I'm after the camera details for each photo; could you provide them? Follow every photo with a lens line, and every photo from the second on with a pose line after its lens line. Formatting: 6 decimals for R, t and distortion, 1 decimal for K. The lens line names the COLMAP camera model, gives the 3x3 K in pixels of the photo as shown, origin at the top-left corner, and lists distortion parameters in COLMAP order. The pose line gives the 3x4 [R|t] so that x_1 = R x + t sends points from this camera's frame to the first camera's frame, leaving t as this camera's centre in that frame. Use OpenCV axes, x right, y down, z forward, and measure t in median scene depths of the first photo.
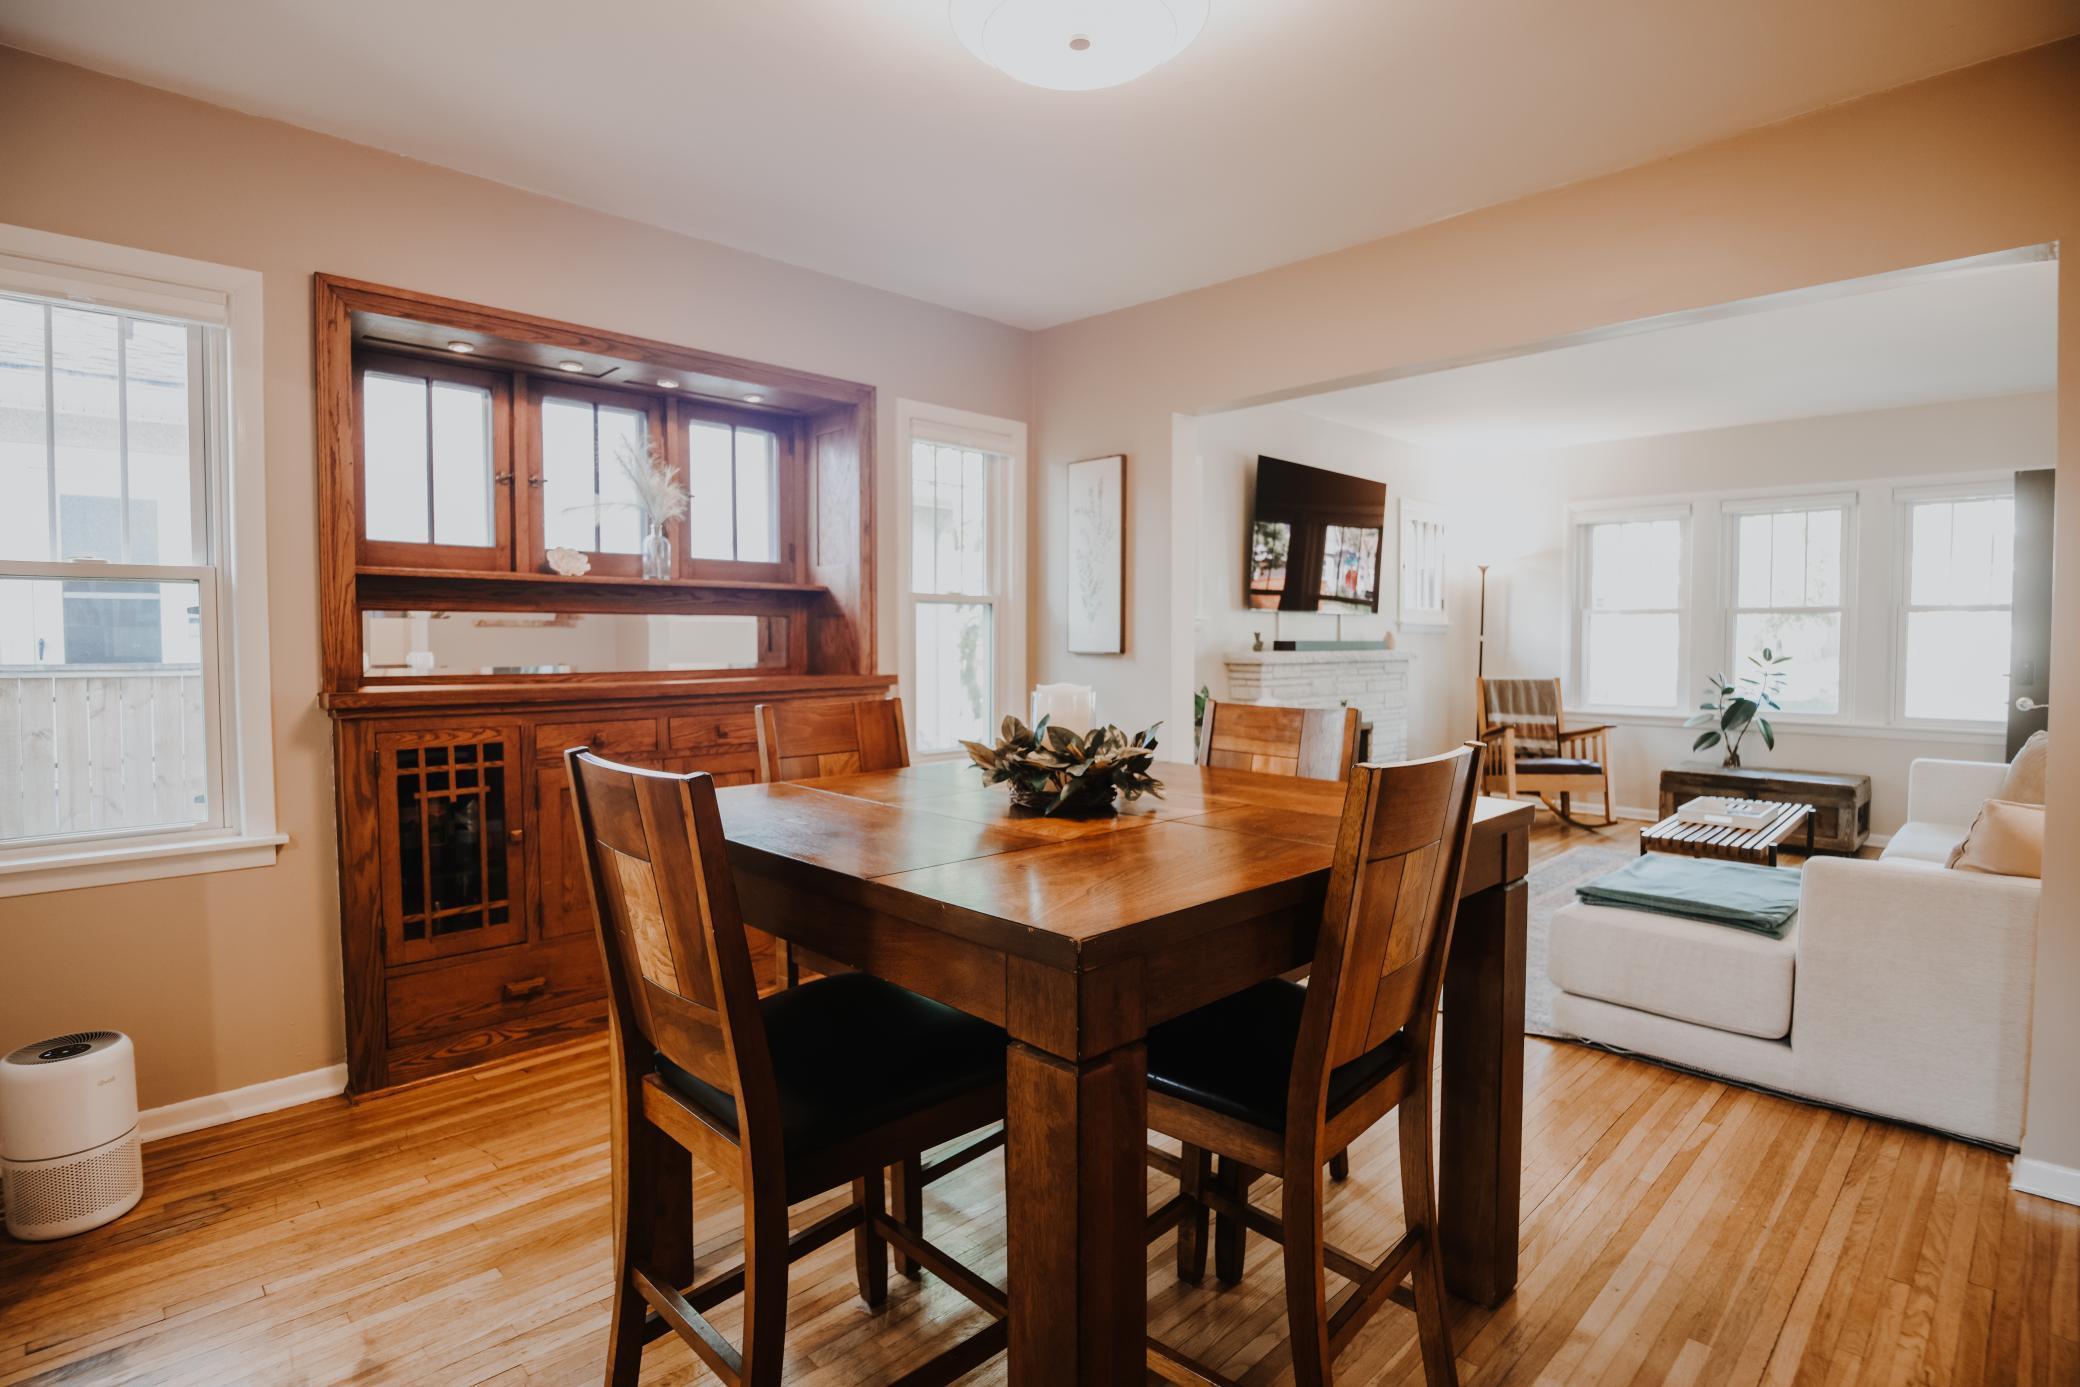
lens RADIAL K [[1030.0, 0, 1092.0], [0, 1030.0, 682.3], [0, 0, 1]] dist [-0.029876, -0.000459]
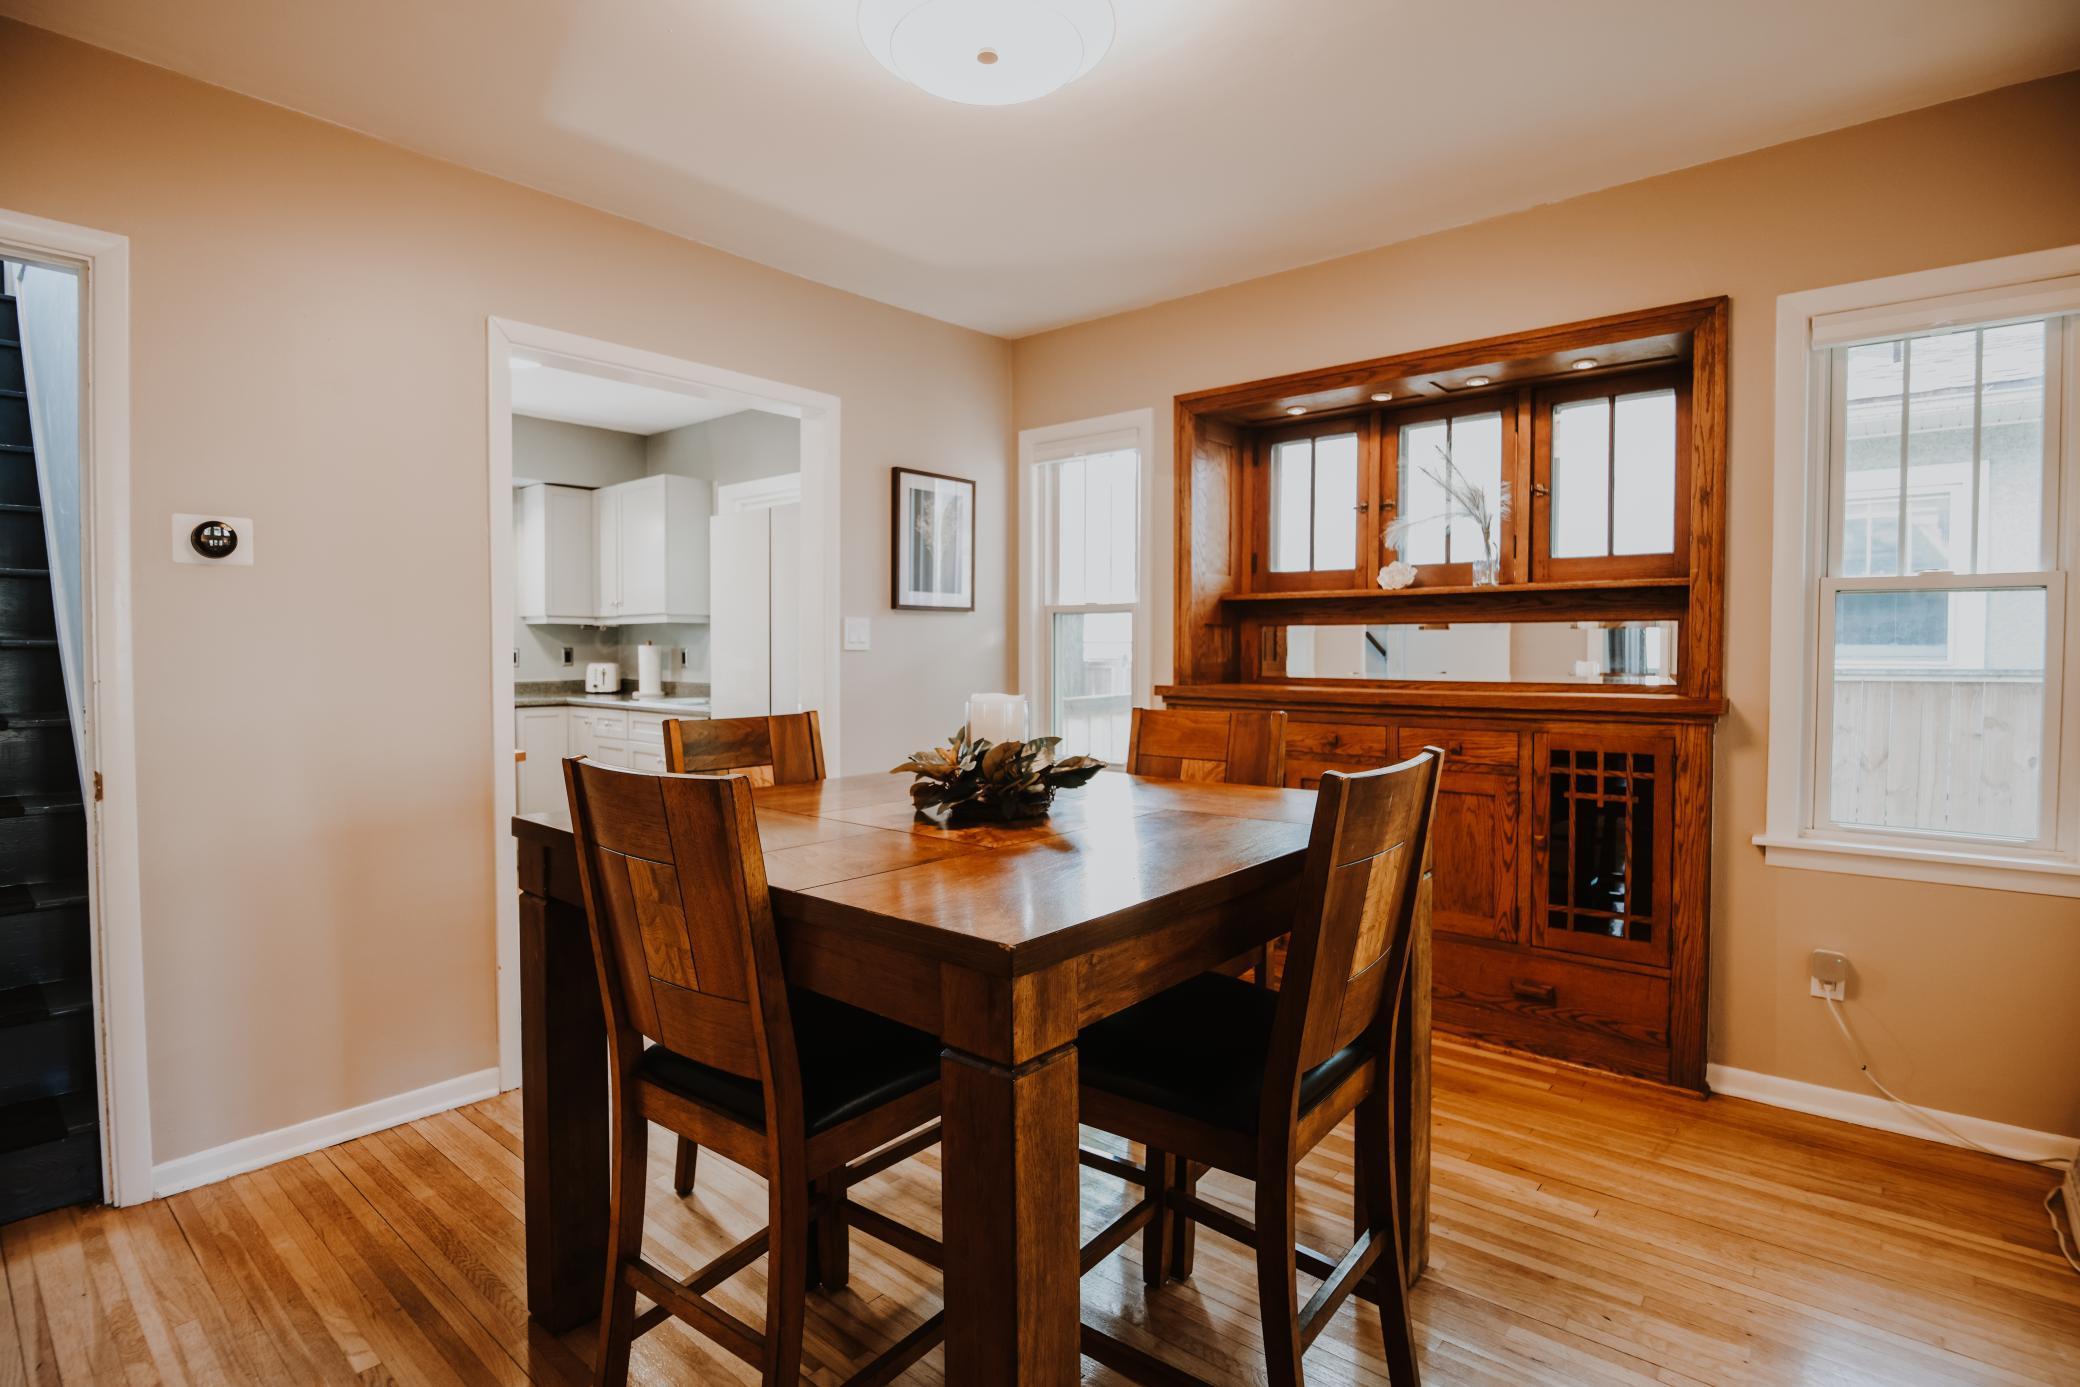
lens RADIAL K [[1030.0, 0, 1032.0], [0, 1030.0, 676.9], [0, 0, 1]] dist [-0.029876, -0.000459]
pose [[0.048531, 0.029077, -0.998398, 0.417627], [-0.041933, 0.998754, 0.027049, -0.018818], [0.997941, 0.040553, 0.049690, 0.430127]]
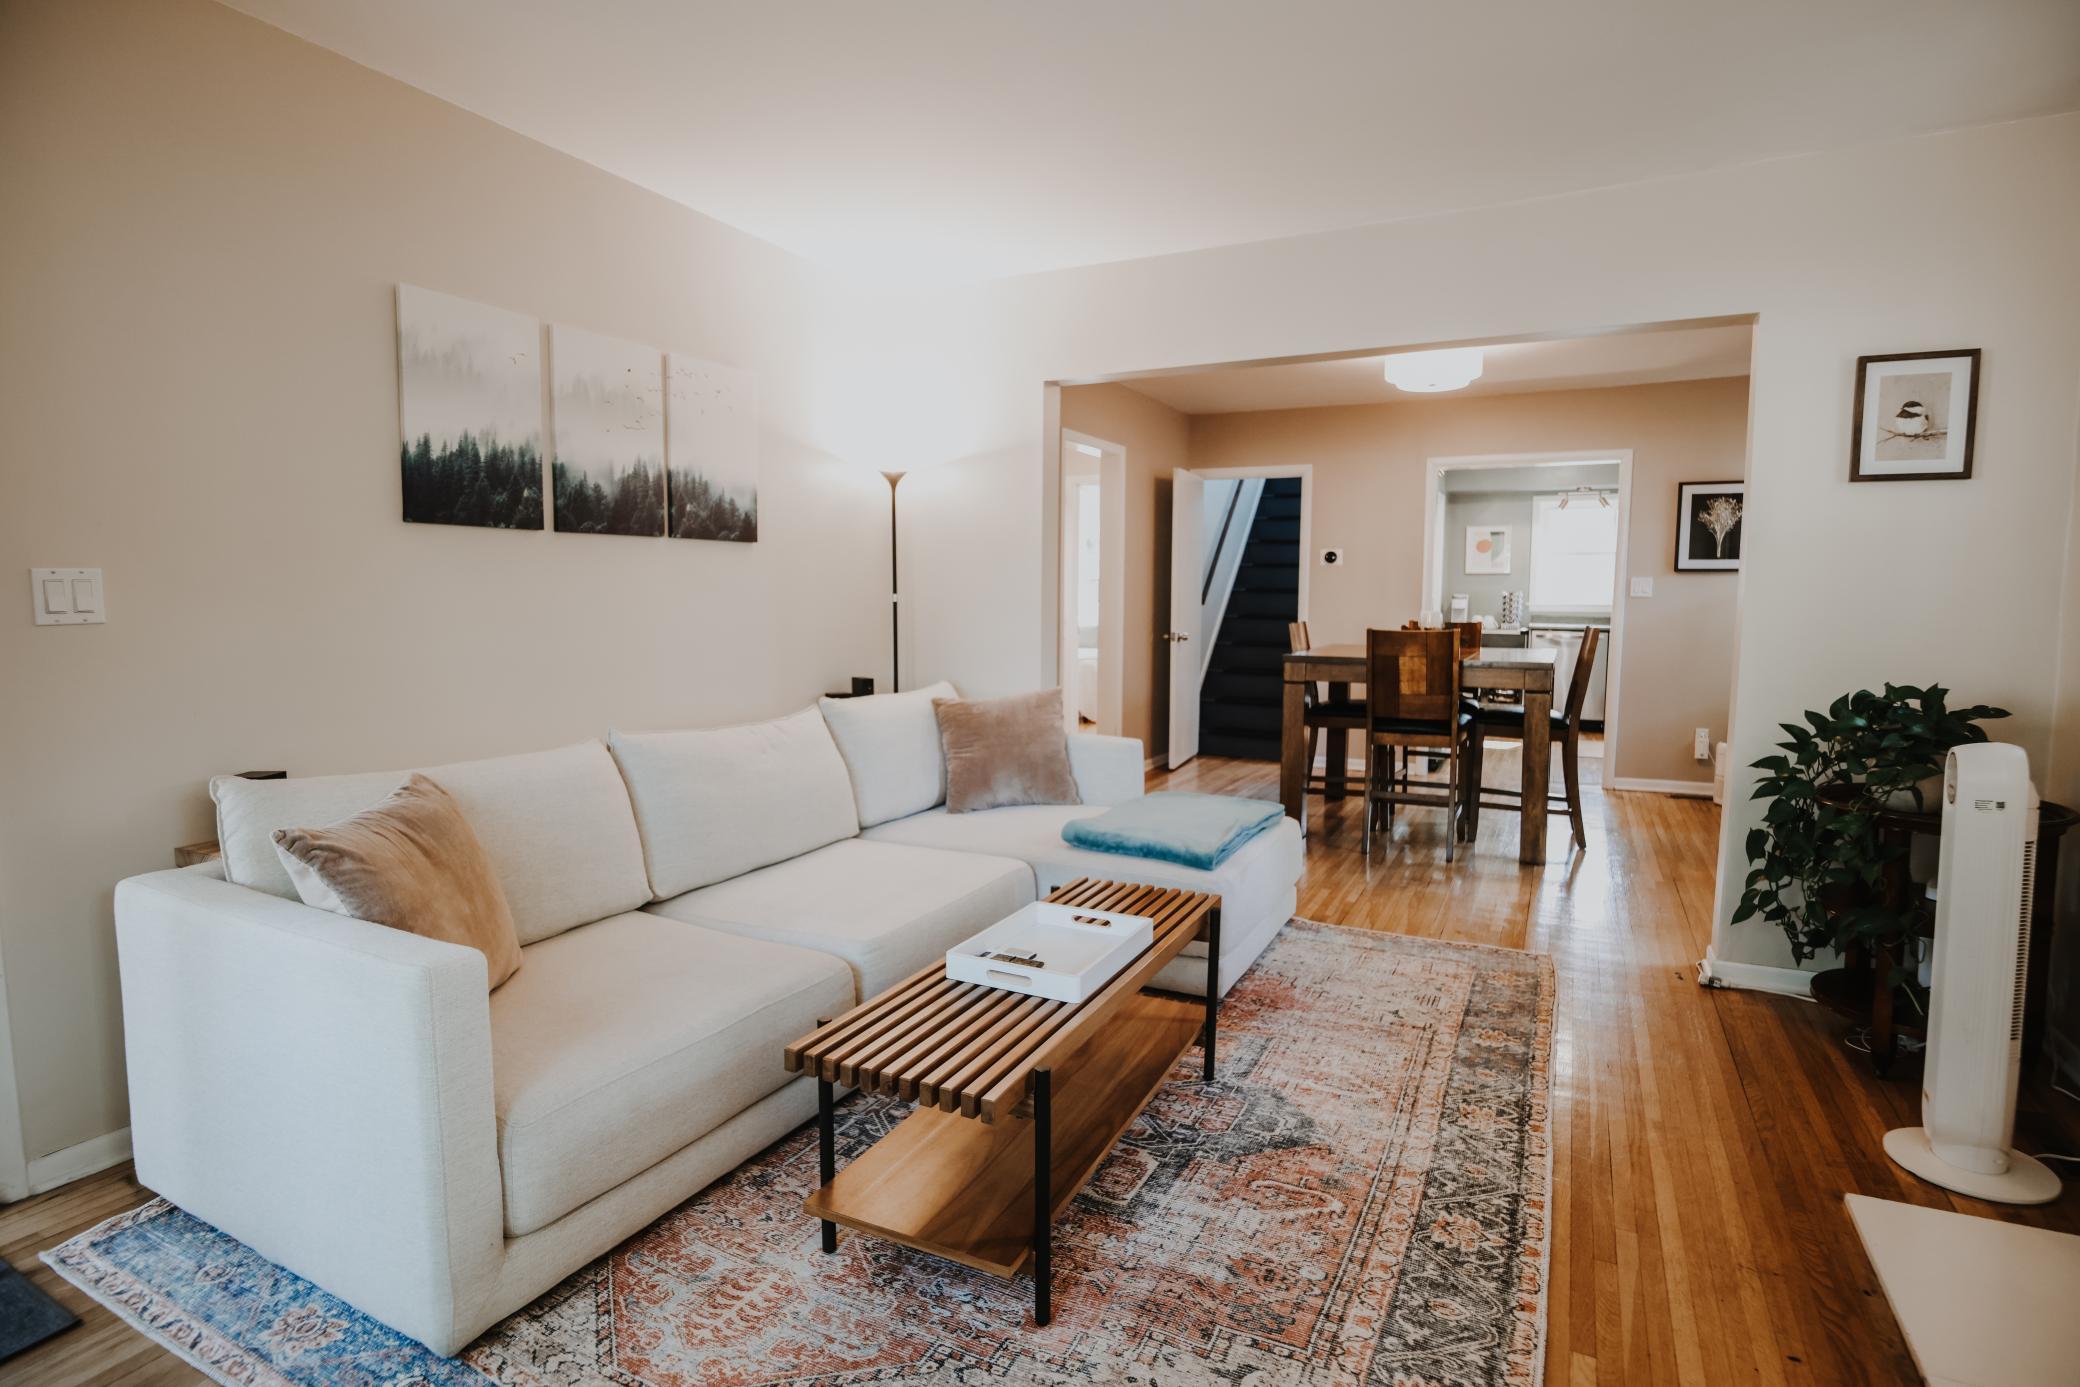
lens RADIAL K [[1030.0, 0, 1038.6], [0, 1030.0, 685.0], [0, 0, 1]] dist [-0.029876, -0.000459]
pose [[-0.960368, 0.021733, -0.277885, 1.048178], [-0.016023, 0.991002, 0.132882, -0.103636], [0.278273, 0.132068, -0.951379, 2.316121]]
